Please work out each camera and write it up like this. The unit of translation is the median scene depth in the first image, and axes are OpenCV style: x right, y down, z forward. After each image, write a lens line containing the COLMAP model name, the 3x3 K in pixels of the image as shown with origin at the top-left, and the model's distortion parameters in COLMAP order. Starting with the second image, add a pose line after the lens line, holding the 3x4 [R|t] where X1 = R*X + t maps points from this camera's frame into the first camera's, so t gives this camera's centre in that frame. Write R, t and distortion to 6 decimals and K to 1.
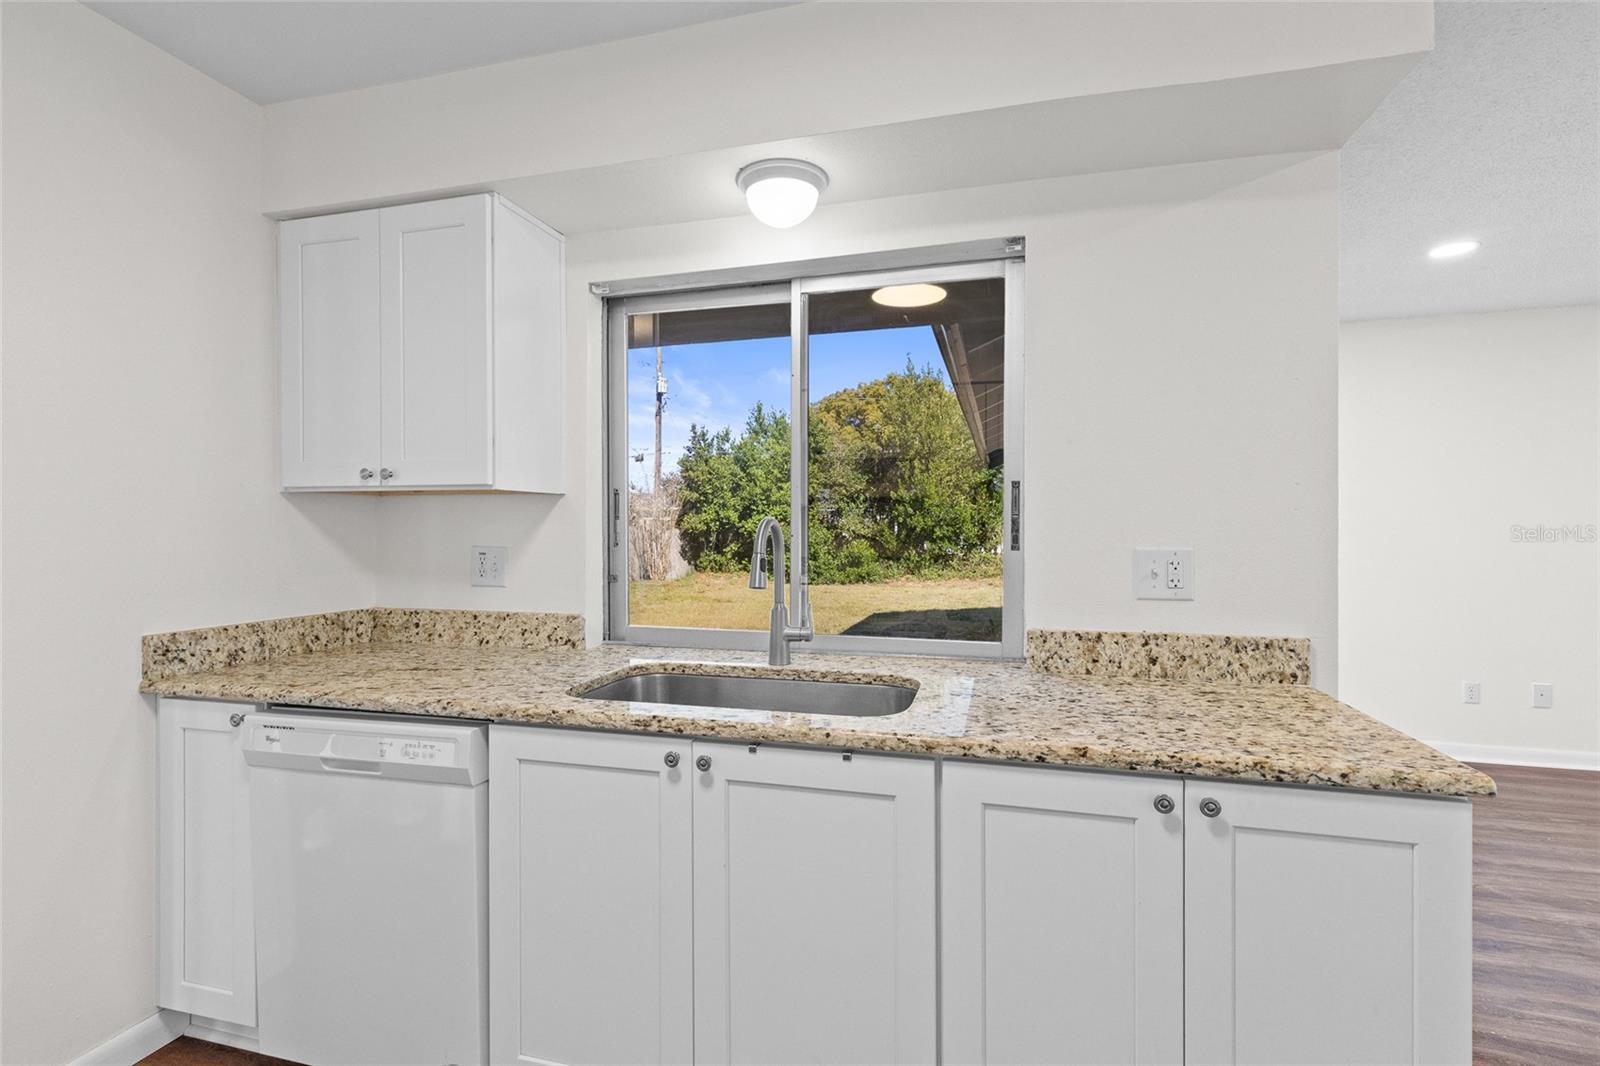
lens RADIAL K [[713.5, 0, 798.0], [0, 713.5, 535.3], [0, 0, 1]] dist [0.005124, 0.000509]
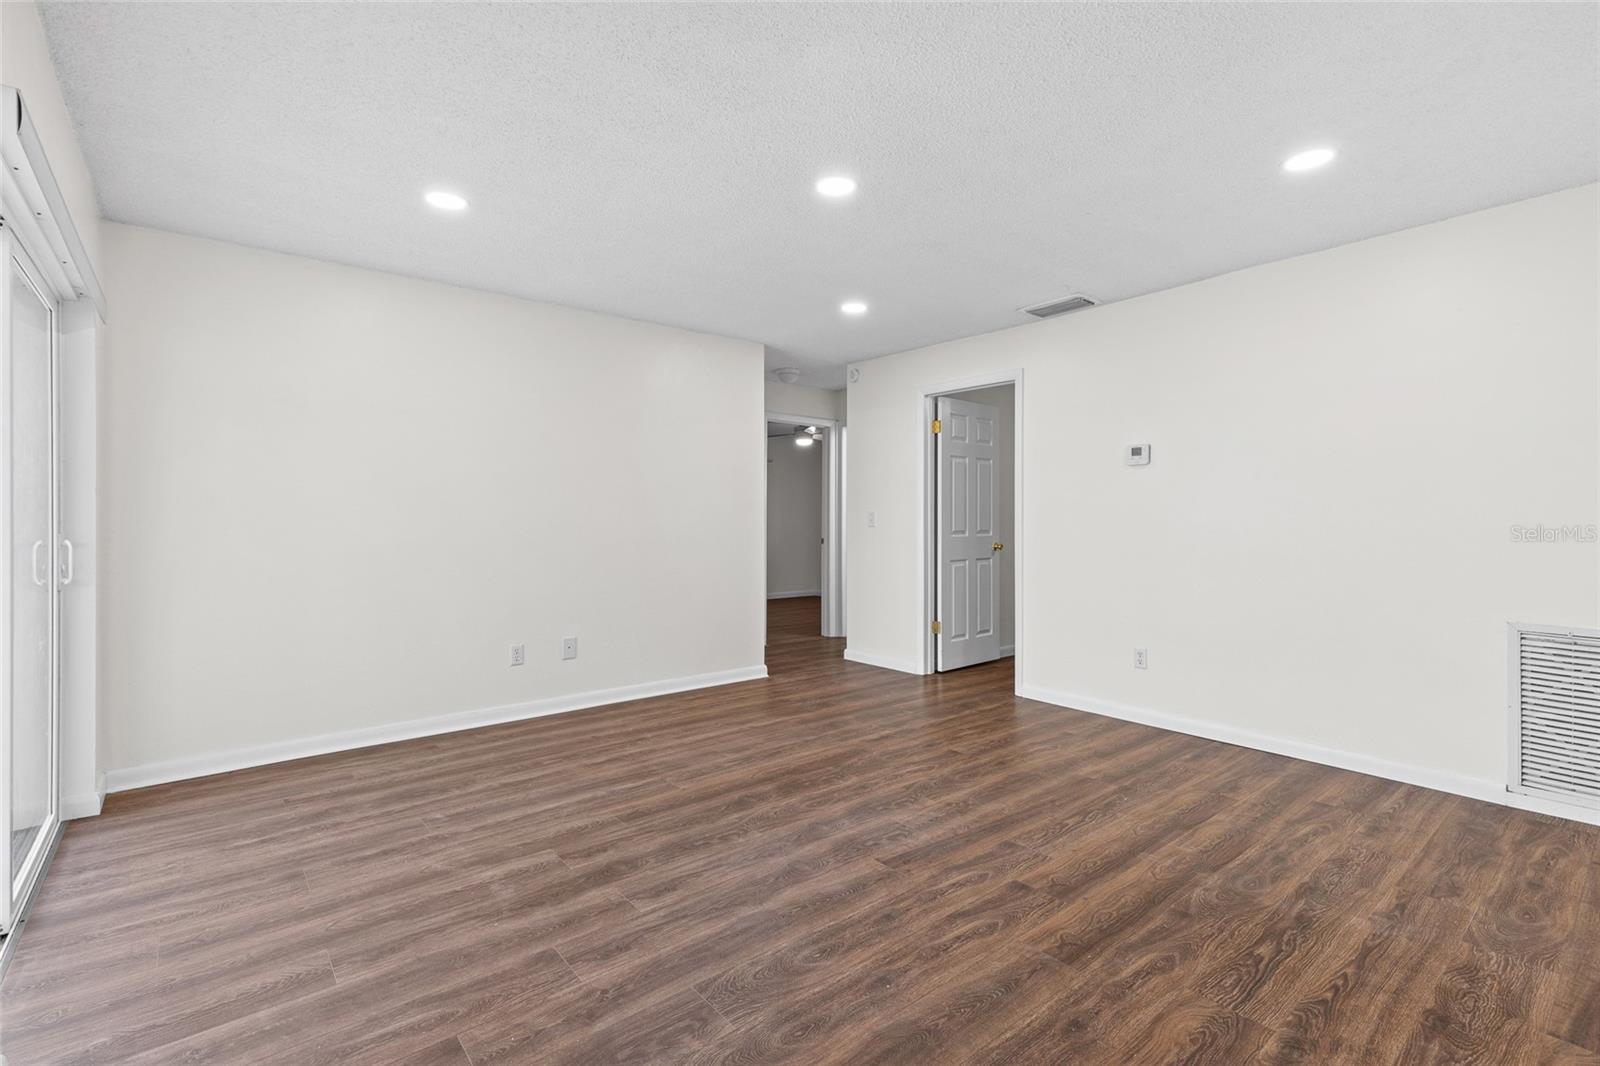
lens RADIAL K [[720.8, 0, 800.1], [0, 720.8, 527.7], [0, 0, 1]] dist [0.002512, -0.000103]
pose [[0.570885, -0.002985, 0.821024, 0.593003], [0.005228, 0.999986, 0.000001, 0.066294], [-0.821013, 0.004291, 0.570893, 0.093546]]
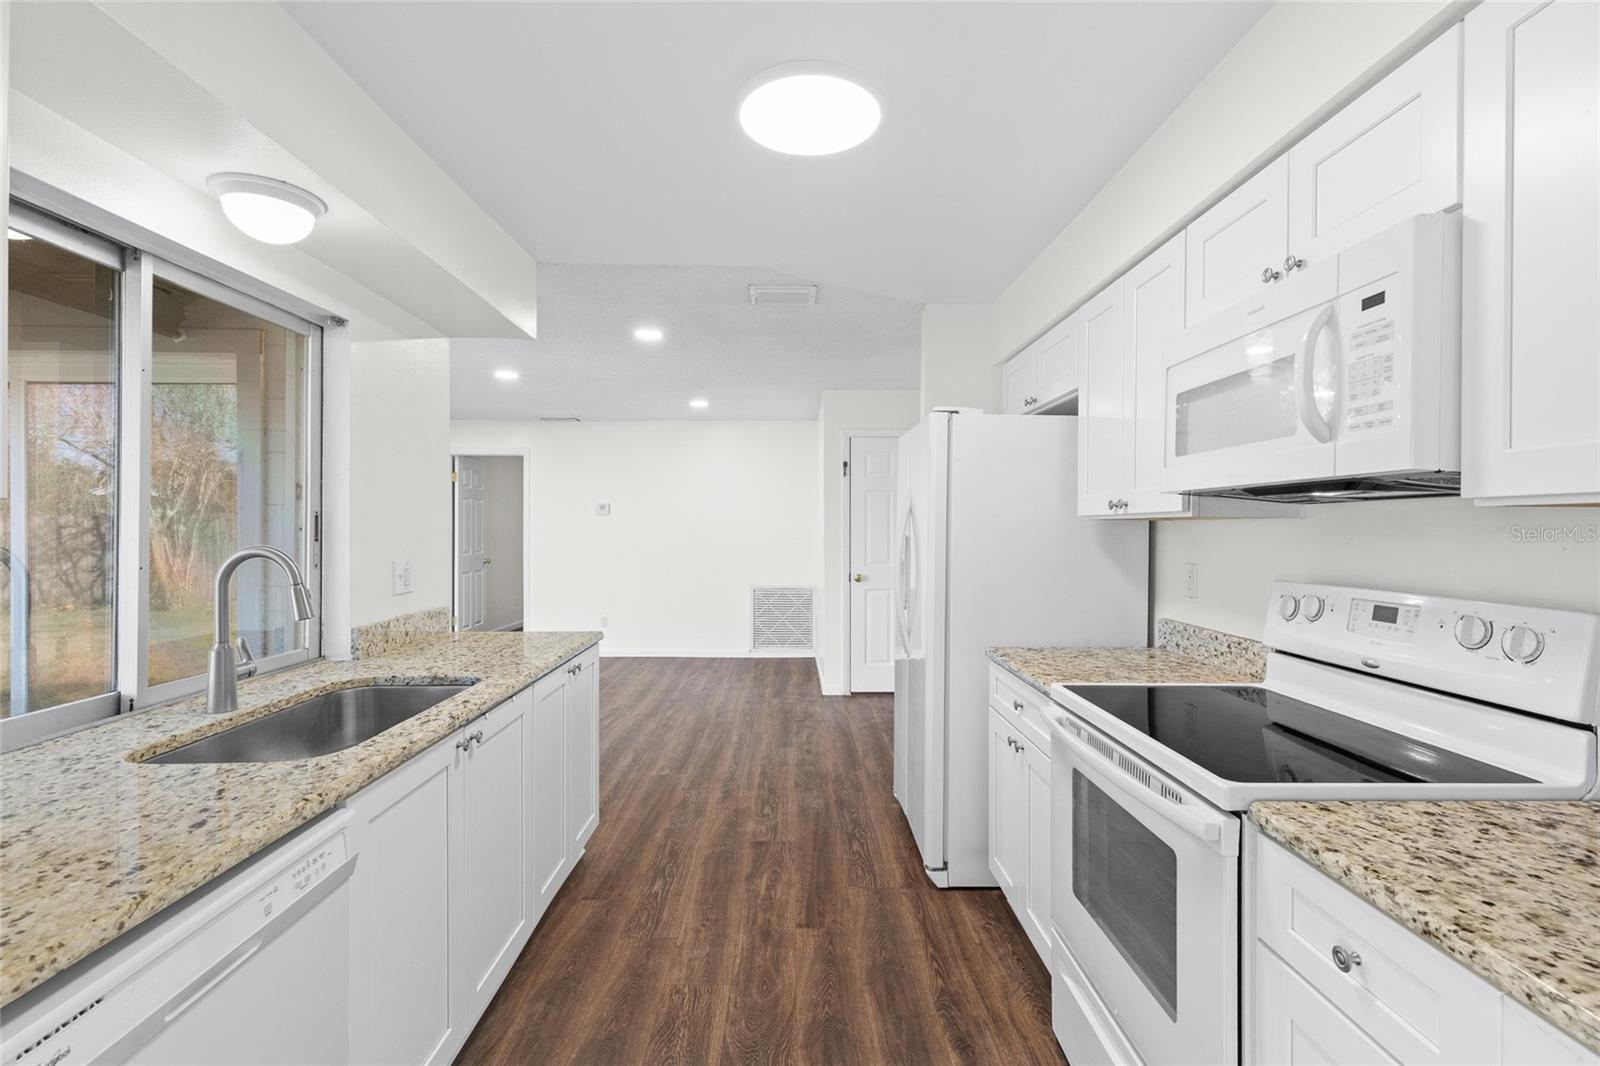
lens RADIAL K [[734.3, 0, 801.2], [0, 734.3, 524.8], [0, 0, 1]] dist [0.002855, 0.000133]
pose [[-0.280743, 0.002627, 0.959779, -1.088194], [0.009006, 0.999959, -0.000103, -0.043100], [-0.959741, 0.008615, -0.280755, 0.554204]]
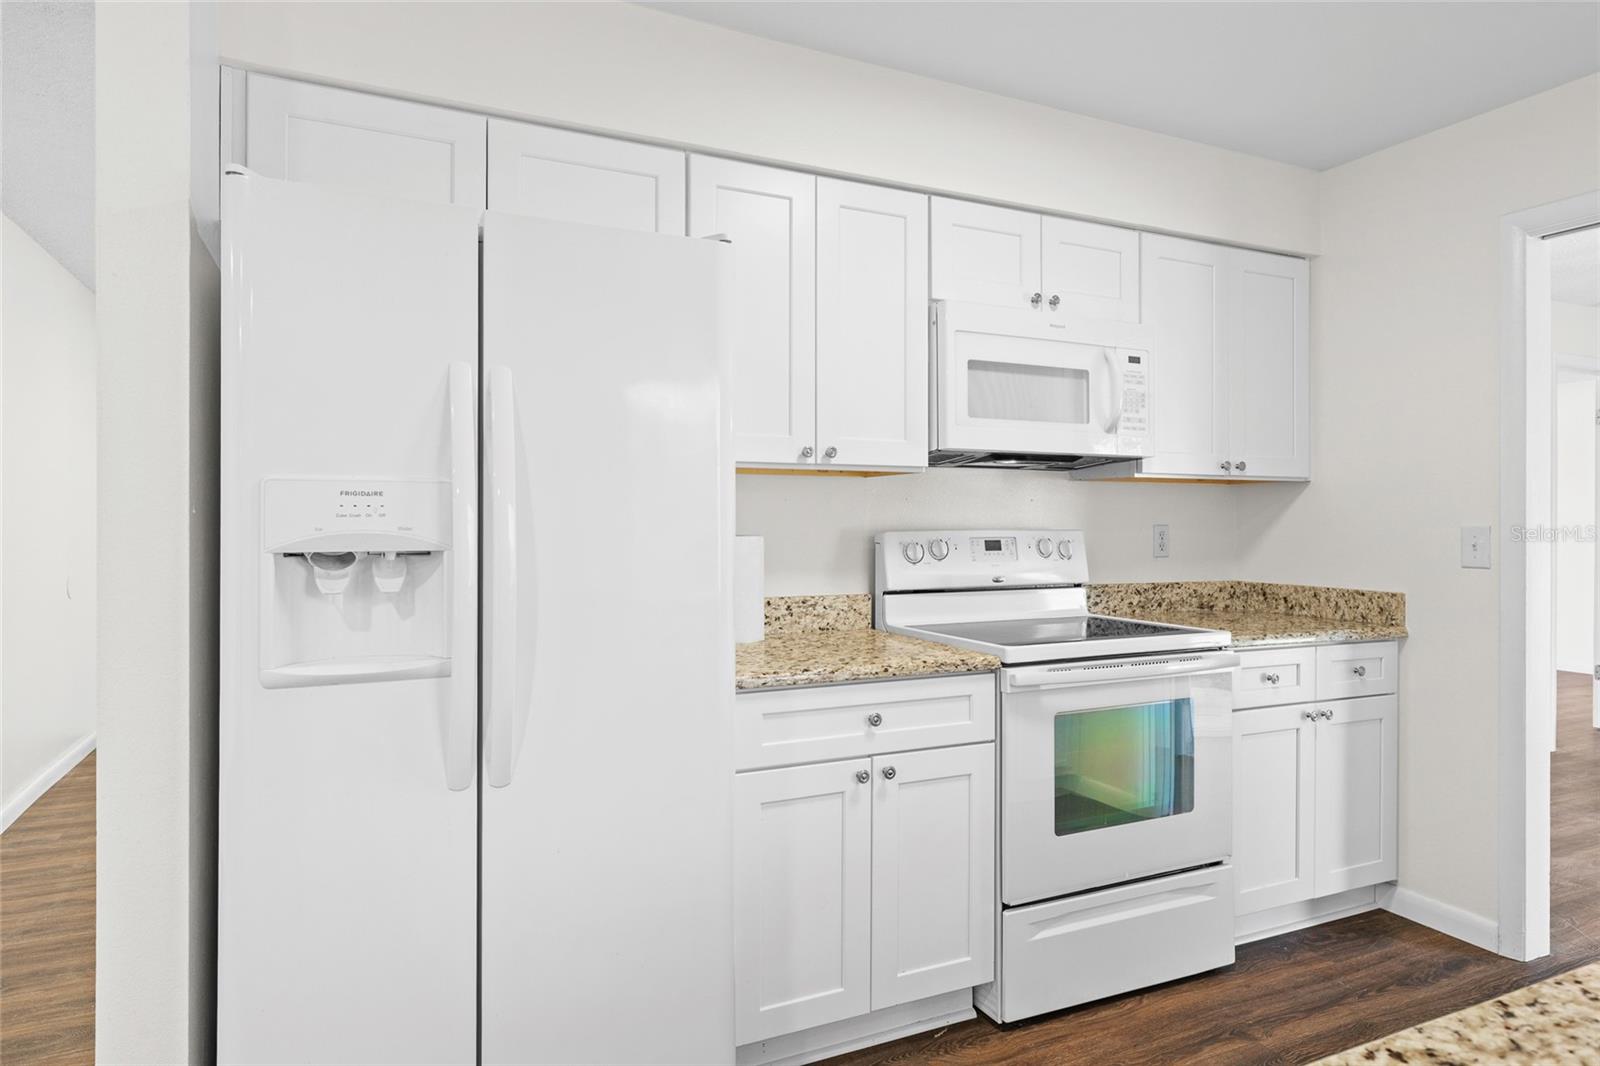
lens RADIAL K [[981.4, 0, 802.4], [0, 981.4, 514.4], [0, 0, 1]] dist [-0.001552, -0.001102]
pose [[-0.749755, -0.002723, -0.661710, 0.753009], [-0.011375, 0.999897, 0.008773, -0.001083], [0.661618, 0.014105, -0.749708, 0.699230]]
